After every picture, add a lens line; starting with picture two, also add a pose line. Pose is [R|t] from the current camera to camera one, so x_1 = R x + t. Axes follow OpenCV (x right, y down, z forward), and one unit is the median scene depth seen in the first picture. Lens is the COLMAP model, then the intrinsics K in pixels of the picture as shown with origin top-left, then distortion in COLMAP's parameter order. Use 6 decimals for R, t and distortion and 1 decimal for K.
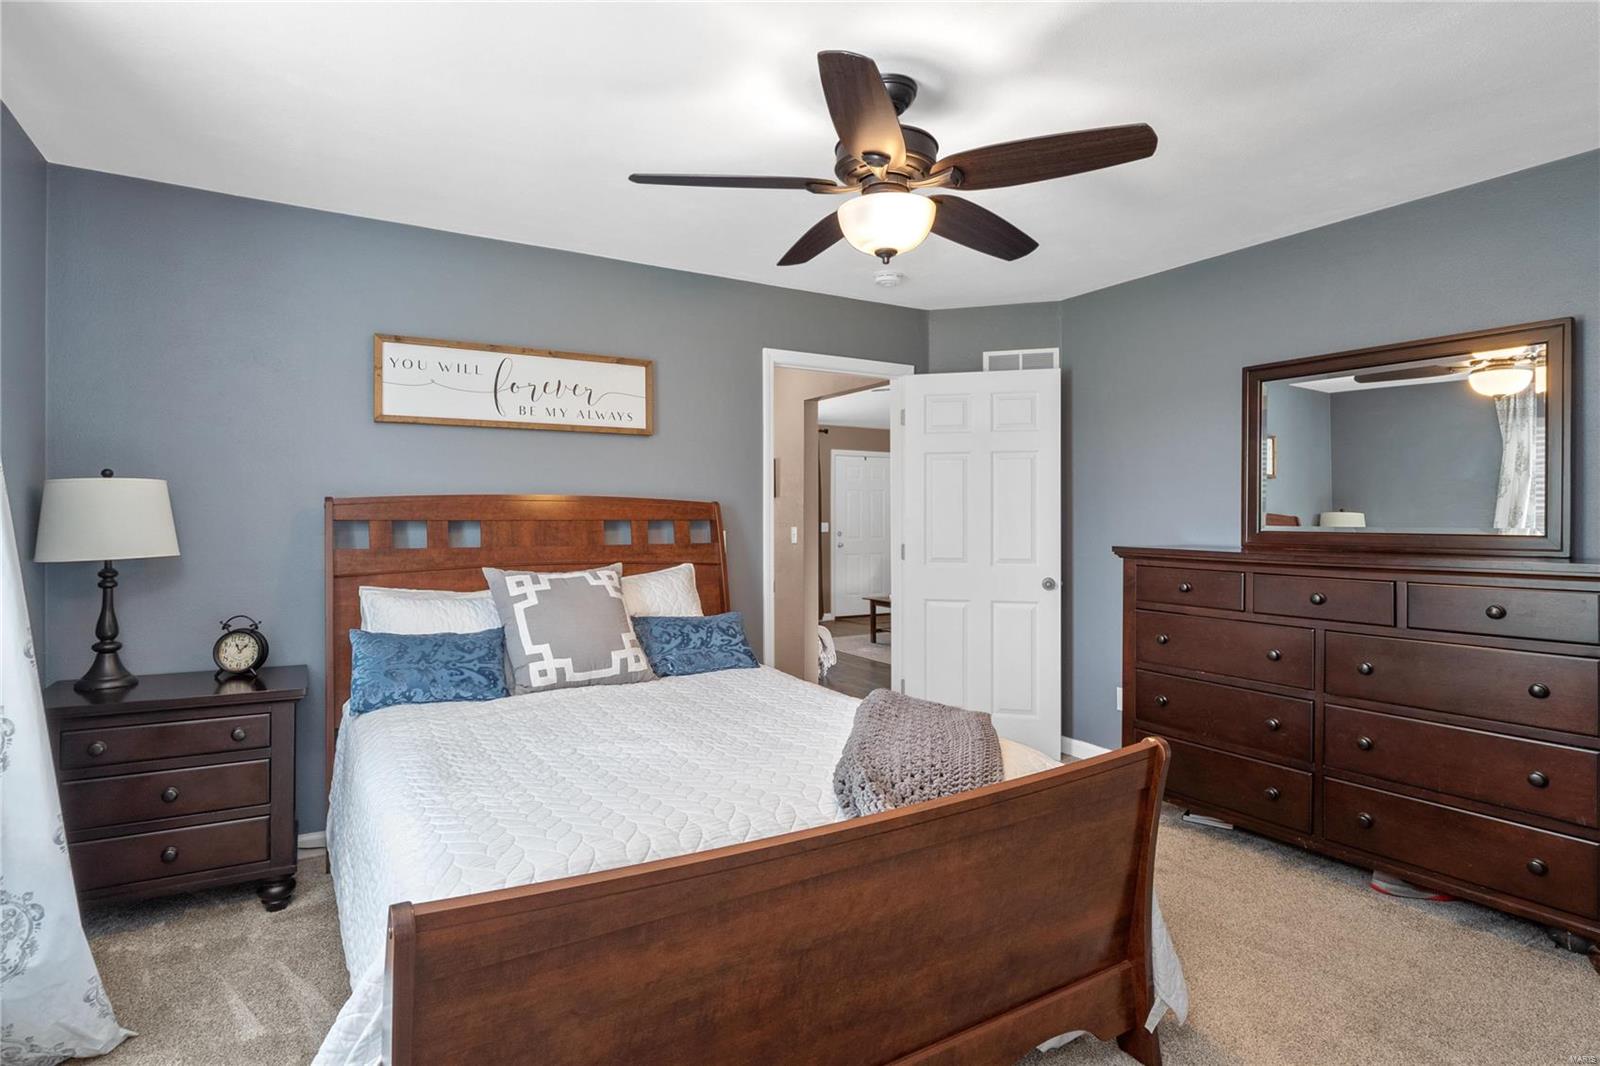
lens RADIAL K [[821.7, 0, 798.9], [0, 821.7, 527.1], [0, 0, 1]] dist [0.003315, -0.000466]
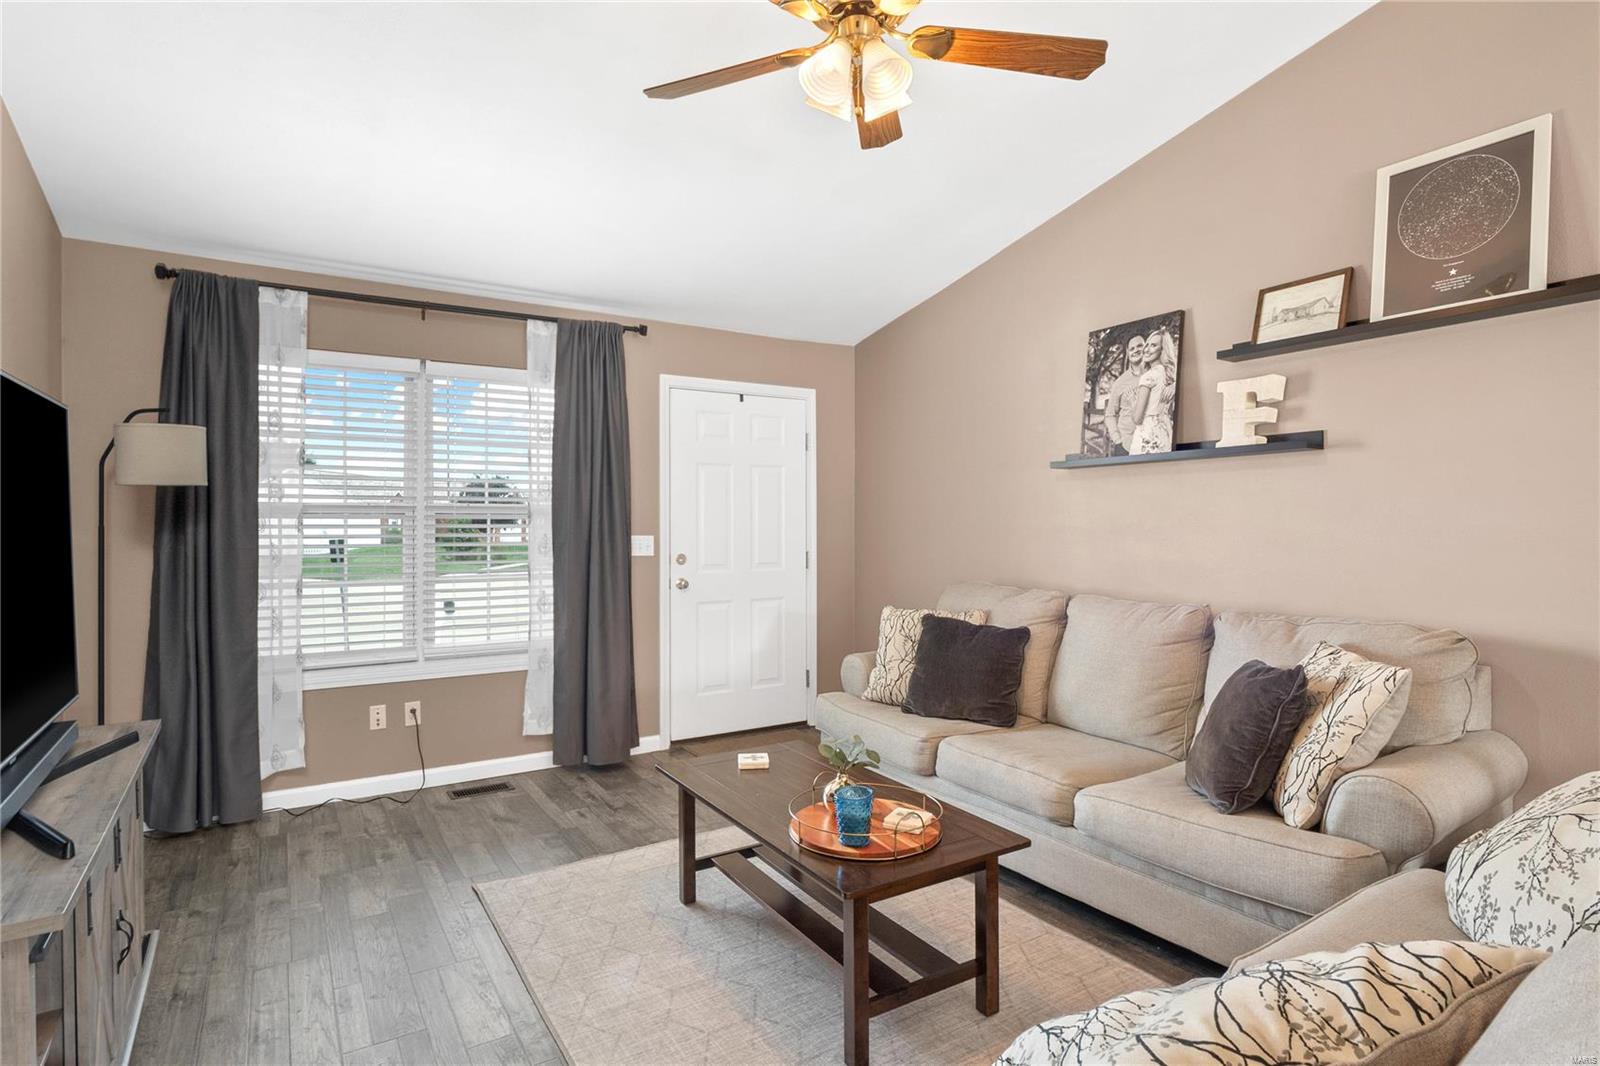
lens RADIAL K [[821.7, 0, 807.7], [0, 821.7, 525.6], [0, 0, 1]] dist [0.003315, -0.000466]
pose [[0.999454, -0.000660, 0.033029, 0.105857], [0.000758, 0.999995, -0.002968, -0.009429], [-0.033027, 0.002991, 0.999450, 0.542519]]
